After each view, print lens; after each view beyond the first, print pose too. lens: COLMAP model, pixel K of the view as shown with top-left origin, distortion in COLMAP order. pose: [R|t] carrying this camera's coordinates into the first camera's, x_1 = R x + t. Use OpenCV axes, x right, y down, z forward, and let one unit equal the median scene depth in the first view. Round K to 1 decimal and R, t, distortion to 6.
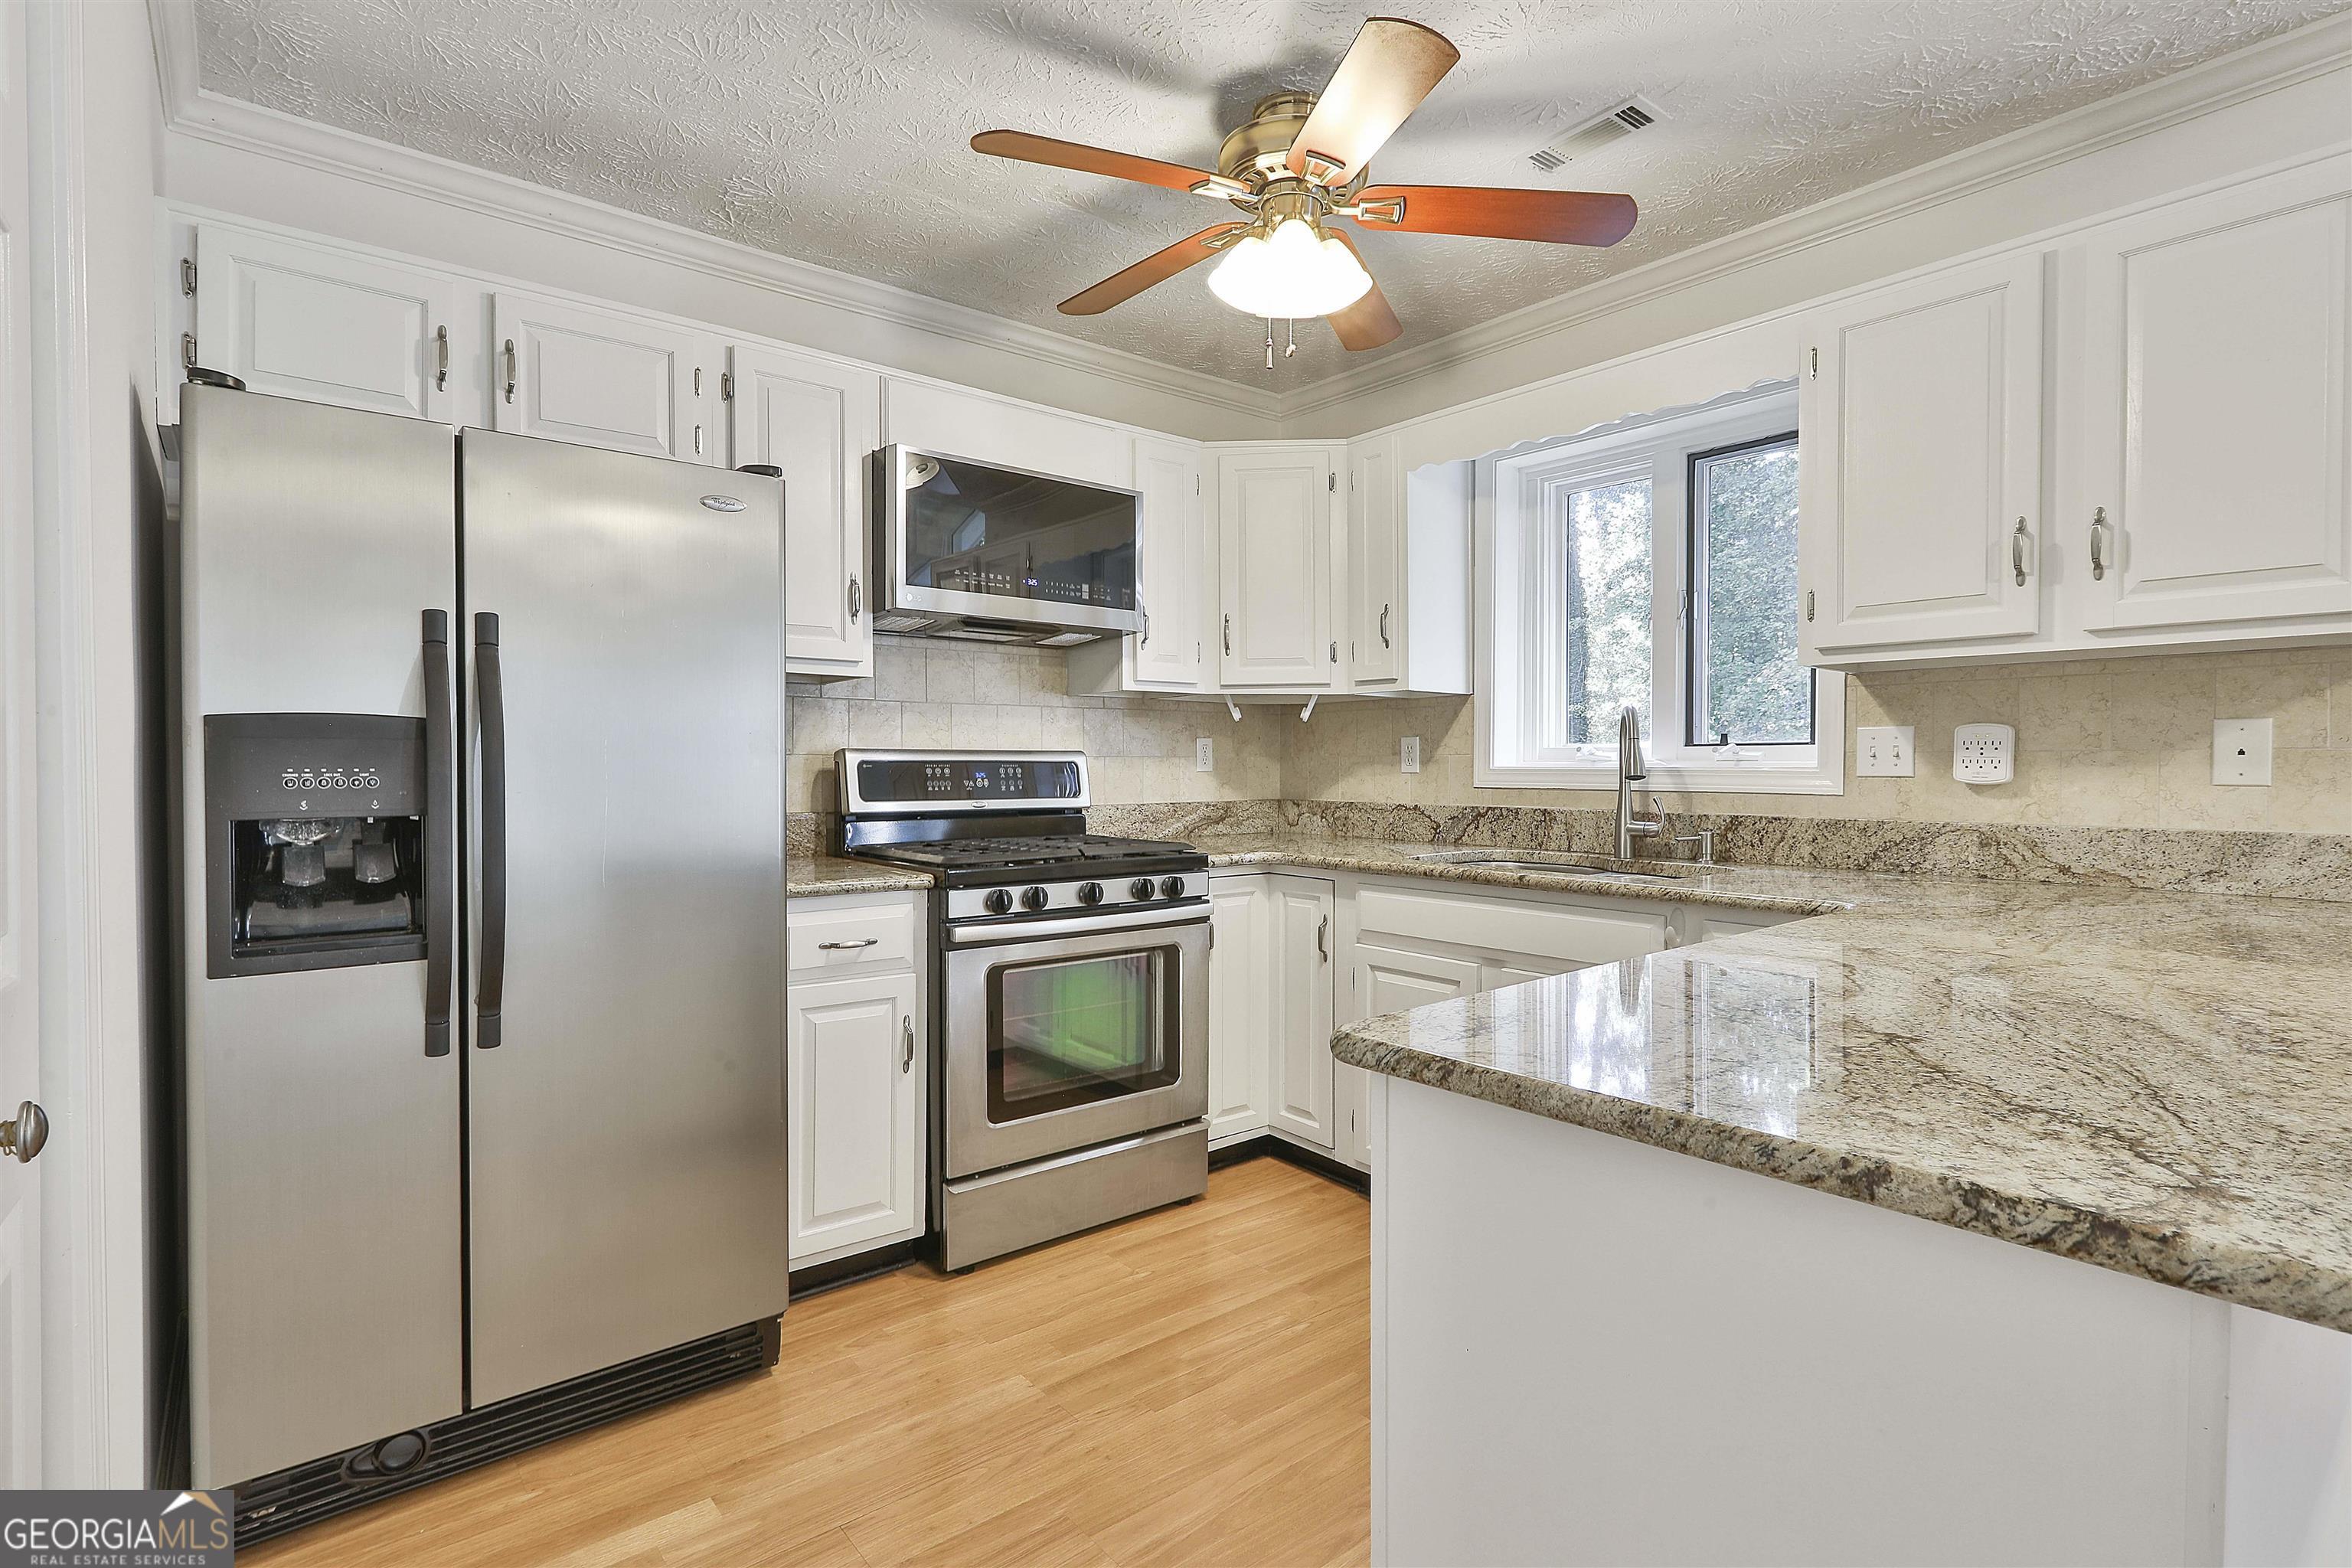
lens RADIAL K [[1137.4, 0, 1165.1], [0, 1137.4, 780.7], [0, 0, 1]] dist [-0.006292, 0.004505]
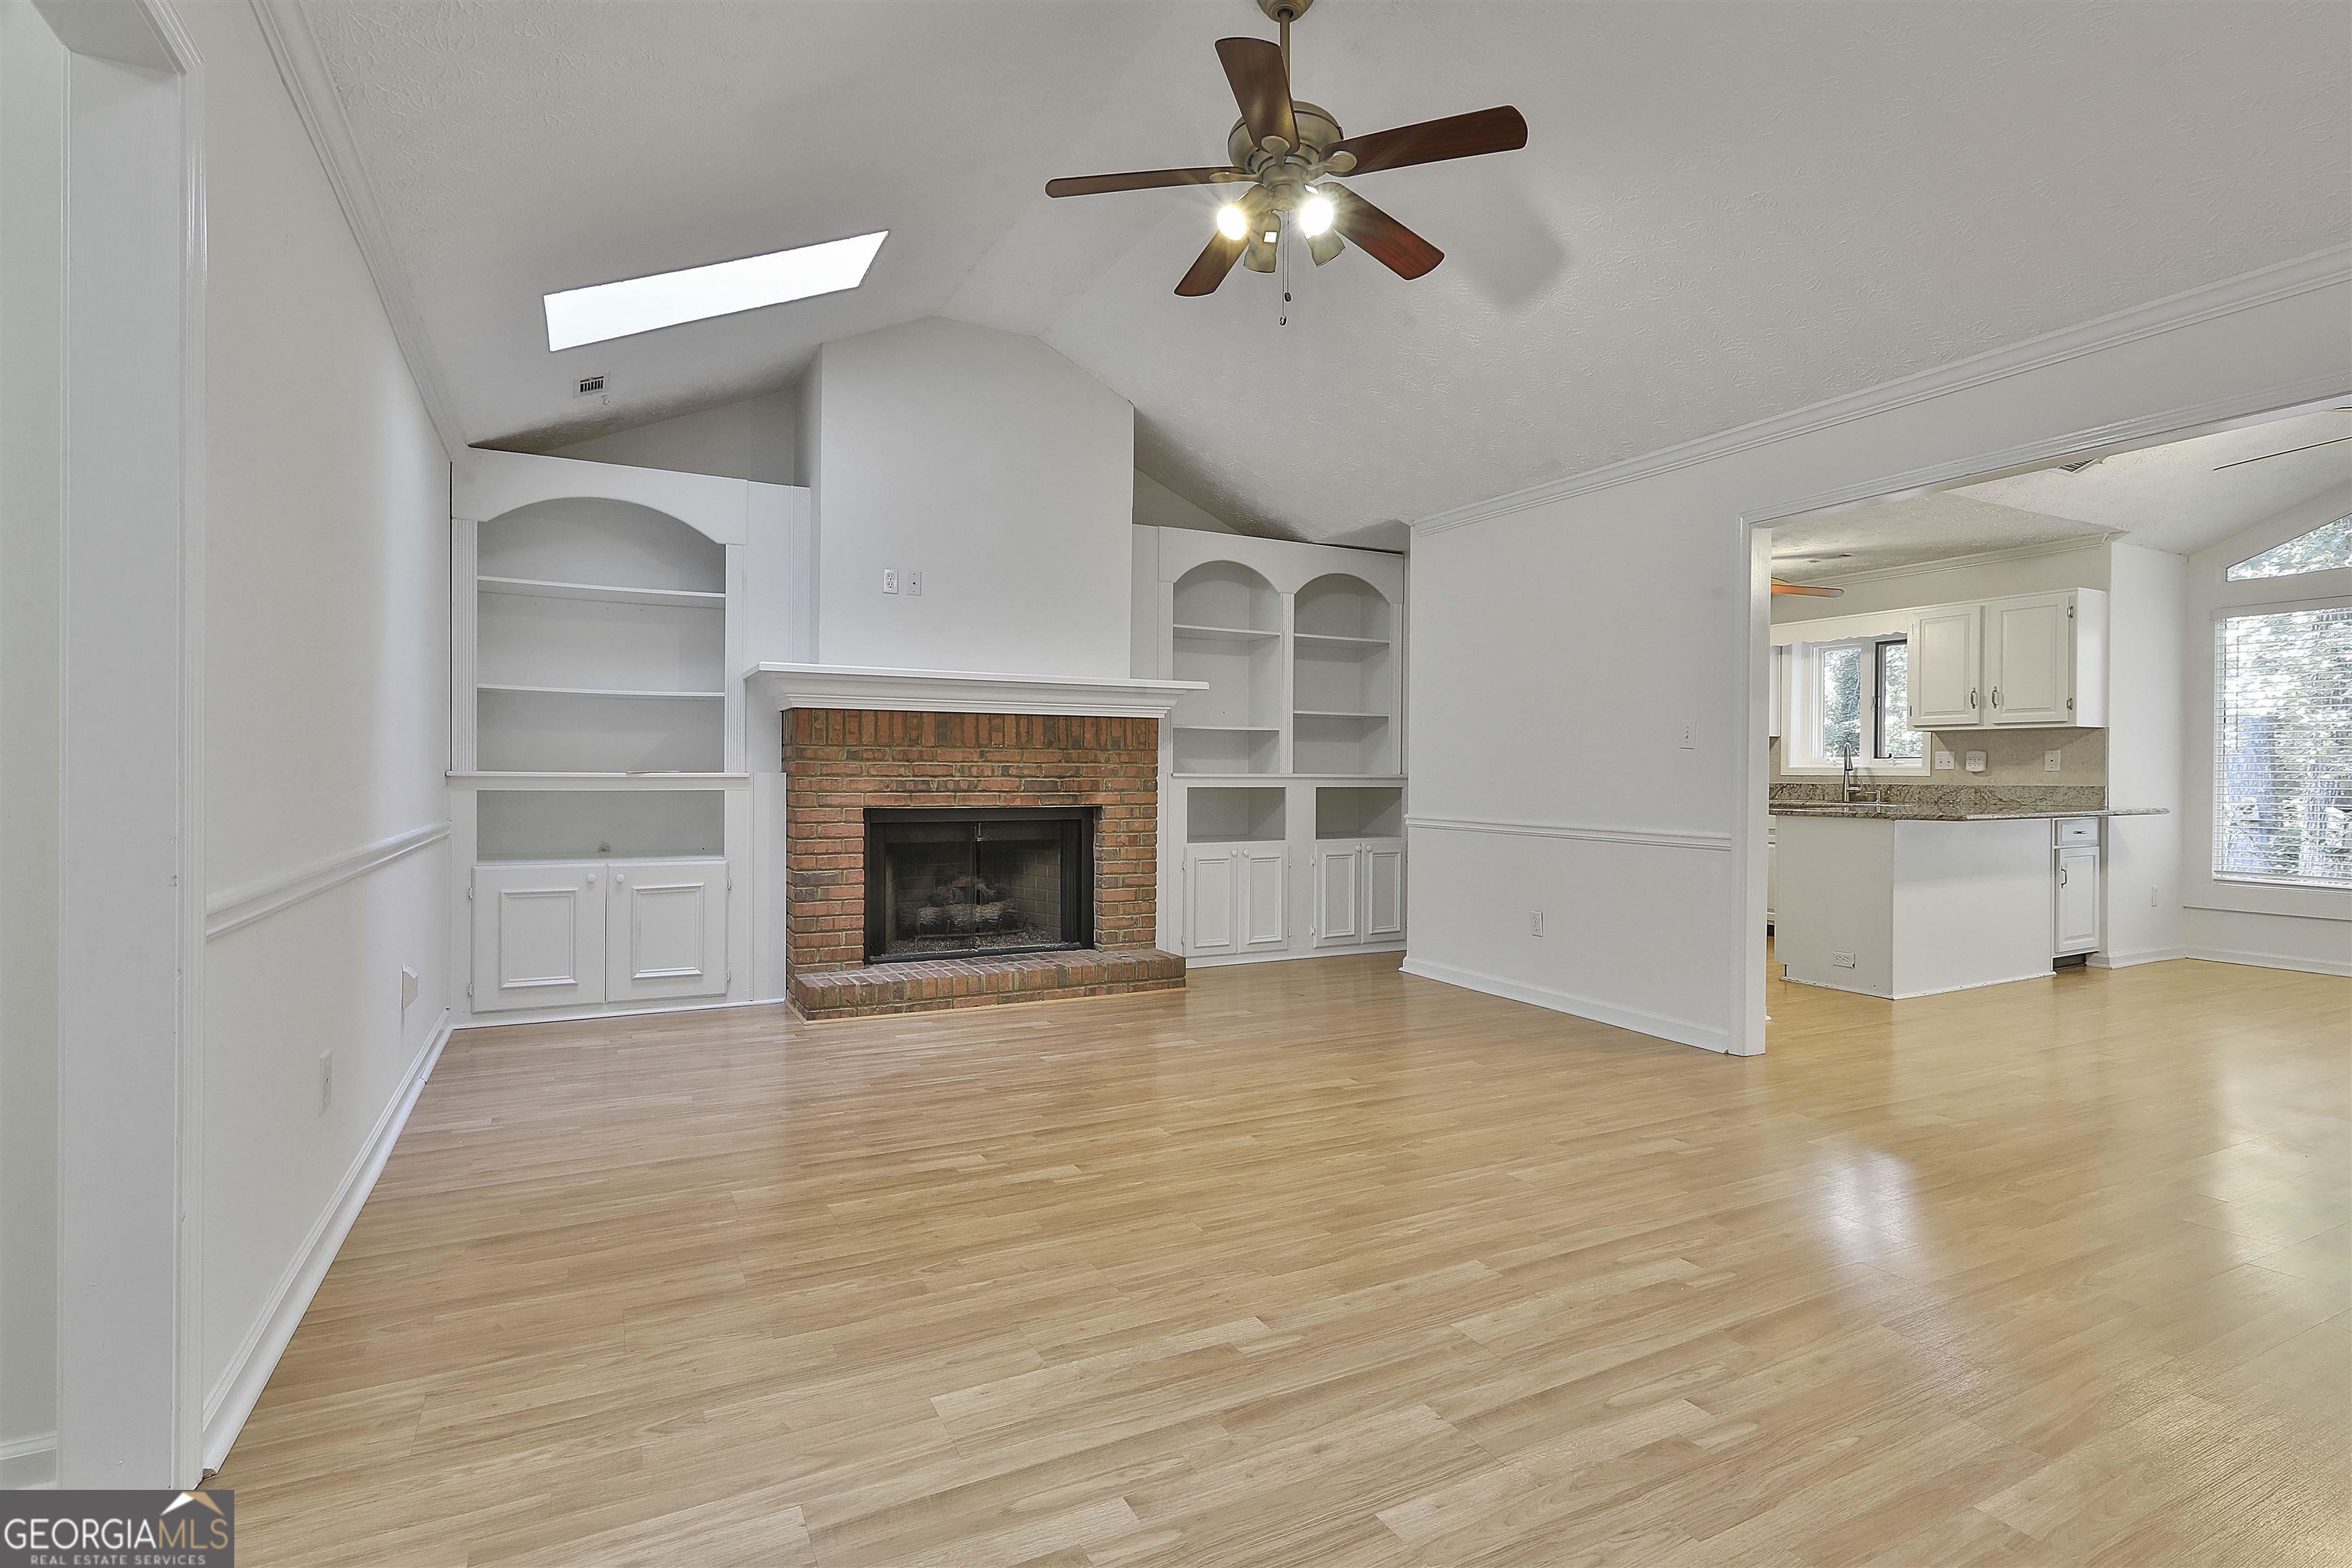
lens RADIAL K [[1137.4, 0, 1190.2], [0, 1137.4, 772.7], [0, 0, 1]] dist [-0.006292, 0.004505]
pose [[0.986089, -0.002862, -0.166193, -0.685809], [0.000492, 0.999898, -0.014302, 0.040438], [0.166217, 0.014021, 0.985990, -1.926961]]
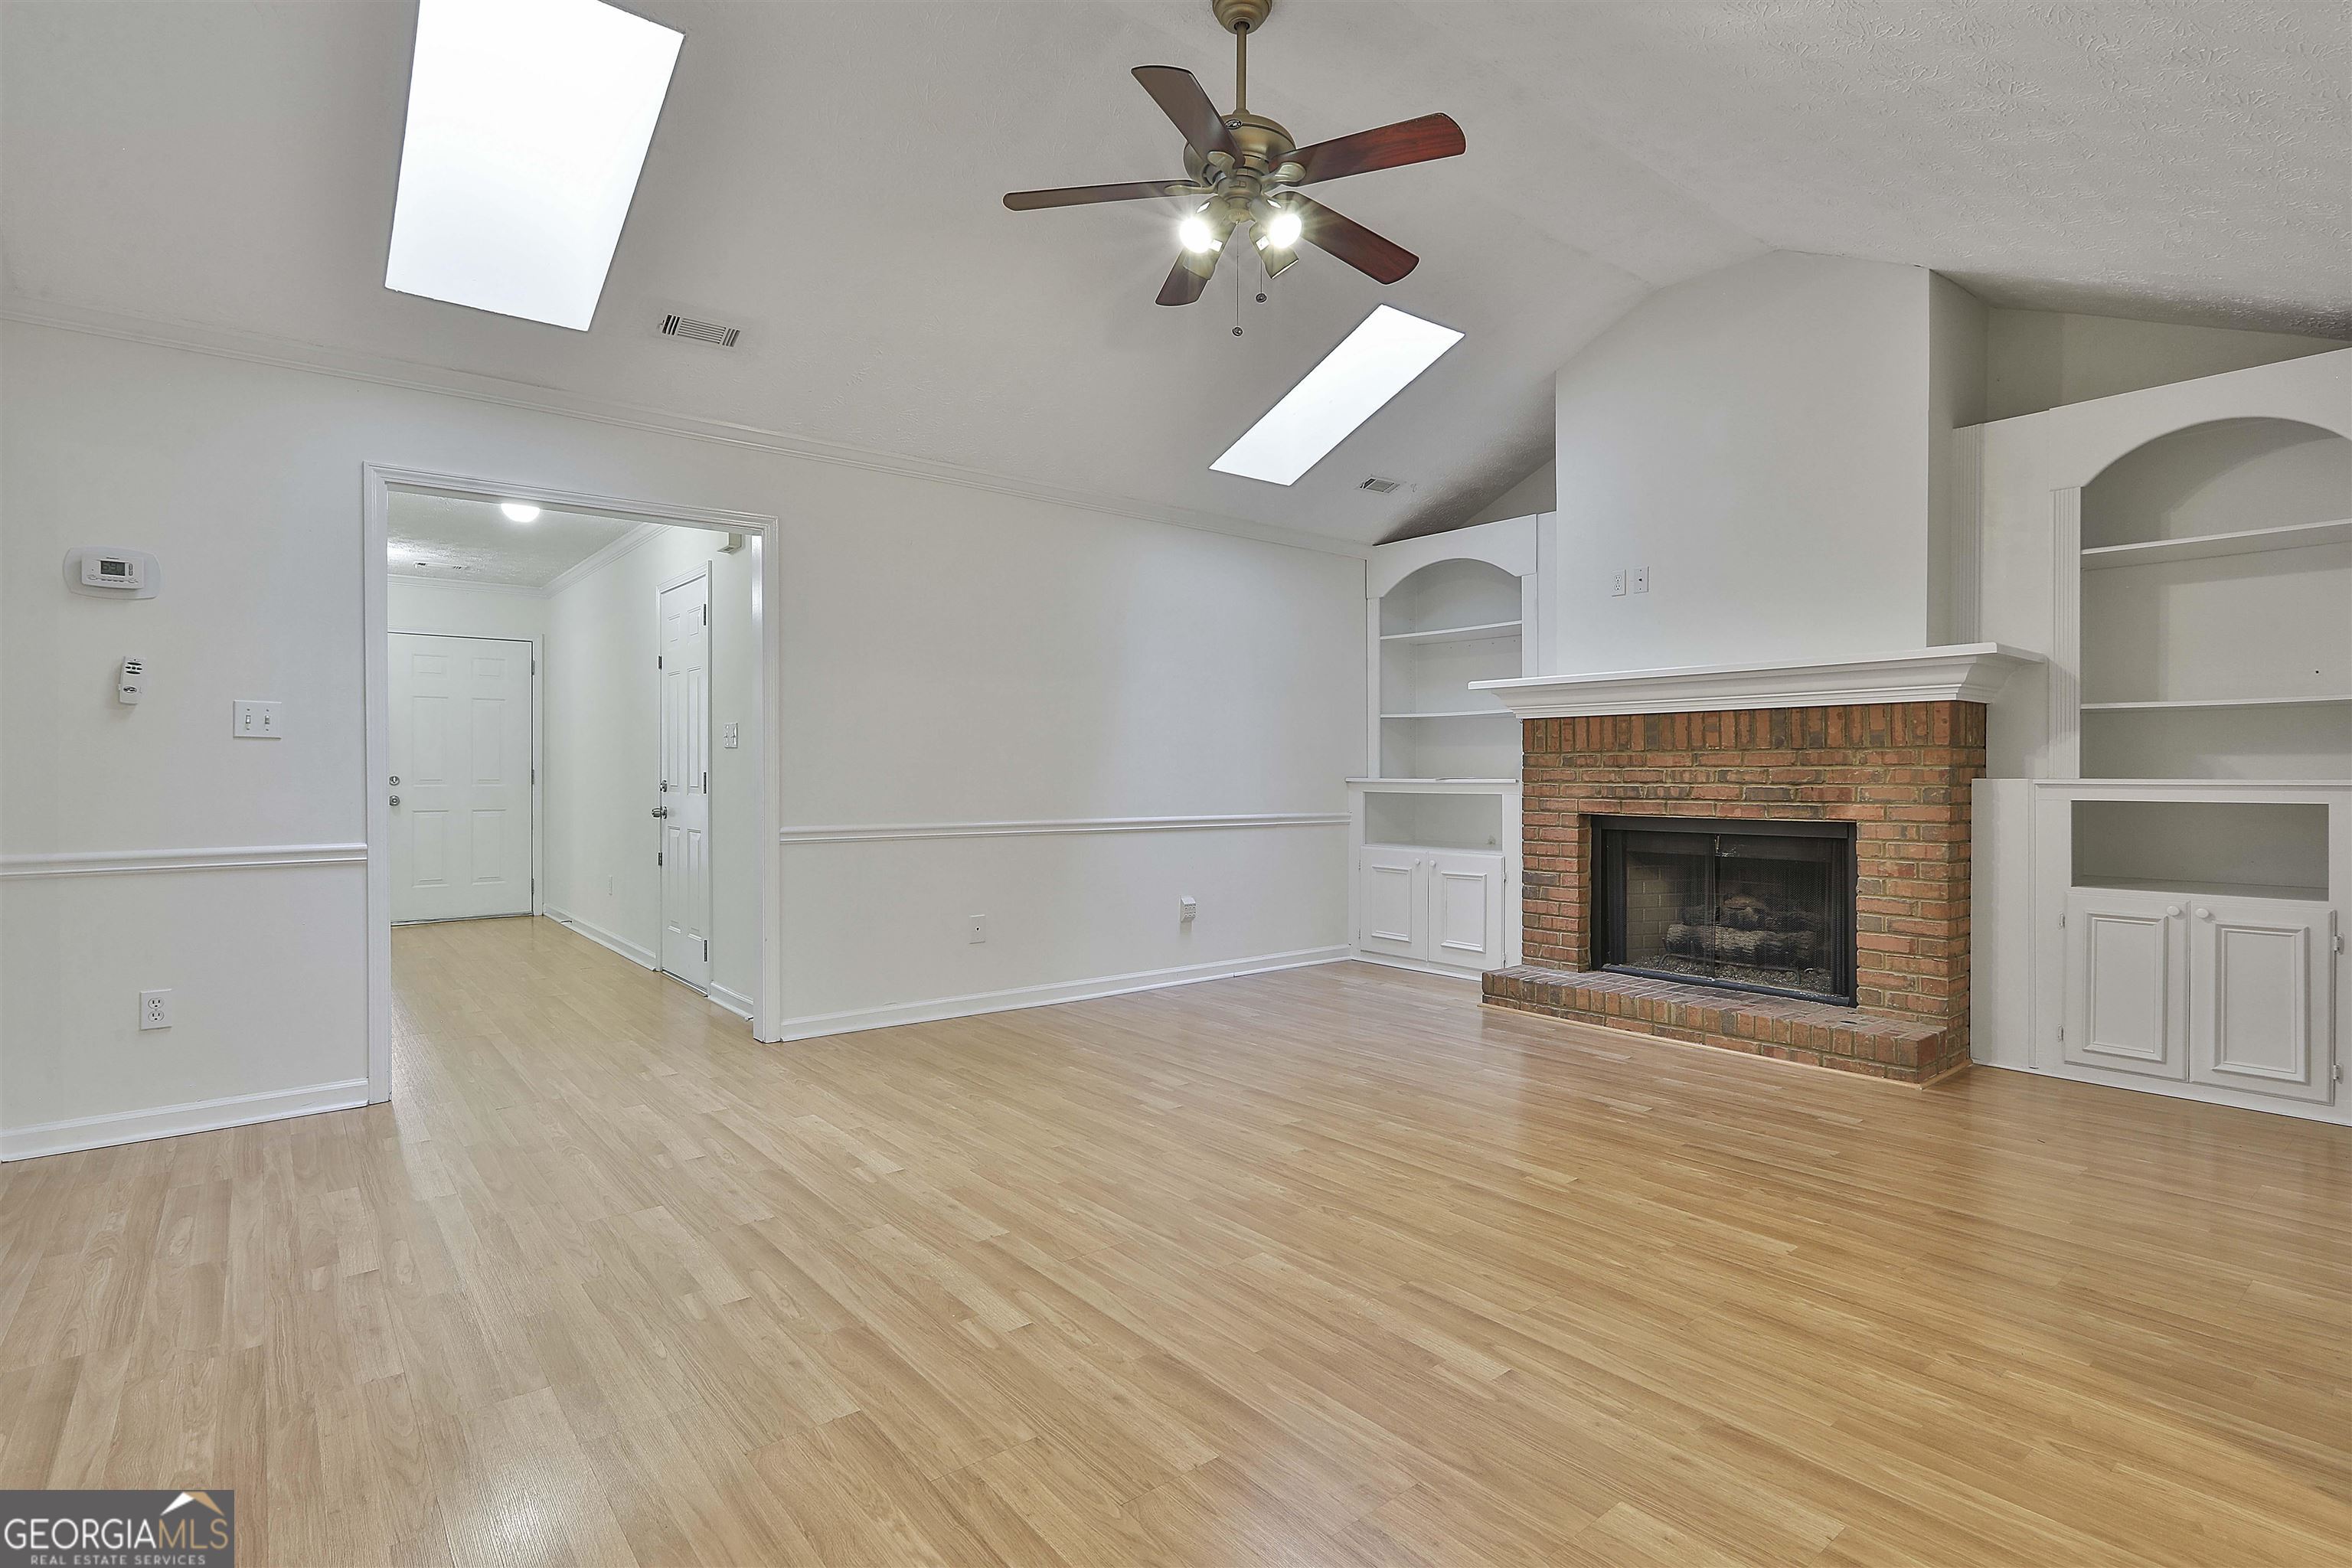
lens RADIAL K [[1137.4, 0, 1183.5], [0, 1137.4, 786.2], [0, 0, 1]] dist [-0.006292, 0.004505]
pose [[0.036277, 0.000979, -0.999341, 0.353821], [-0.011474, 0.999934, 0.000564, 0.031657], [0.999276, 0.011446, 0.036286, -0.893847]]
